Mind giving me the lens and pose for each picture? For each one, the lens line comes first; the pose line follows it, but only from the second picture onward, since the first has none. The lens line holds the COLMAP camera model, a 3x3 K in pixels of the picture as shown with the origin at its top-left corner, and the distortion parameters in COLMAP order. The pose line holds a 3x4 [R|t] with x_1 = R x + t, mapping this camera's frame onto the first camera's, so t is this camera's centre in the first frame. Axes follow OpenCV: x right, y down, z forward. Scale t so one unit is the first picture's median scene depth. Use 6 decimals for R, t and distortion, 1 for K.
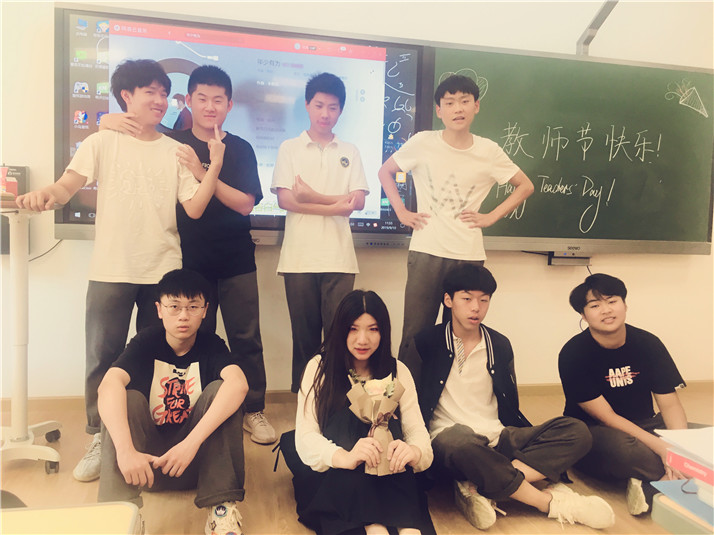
lens RADIAL K [[570.4, 0, 357.0], [0, 570.4, 267.5], [0, 0, 1]] dist [0.021775, -0.013621]
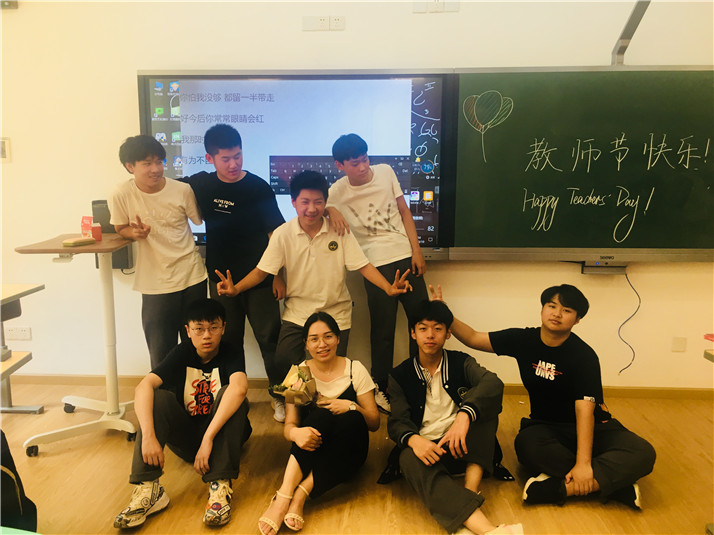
lens RADIAL K [[570.4, 0, 357.0], [0, 570.4, 267.5], [0, 0, 1]] dist [0.021775, -0.013621]
pose [[0.966986, 0.011164, -0.254584, 0.230548], [0.007864, 0.997257, 0.073603, -0.104421], [0.254708, -0.073175, 0.964246, -0.107515]]
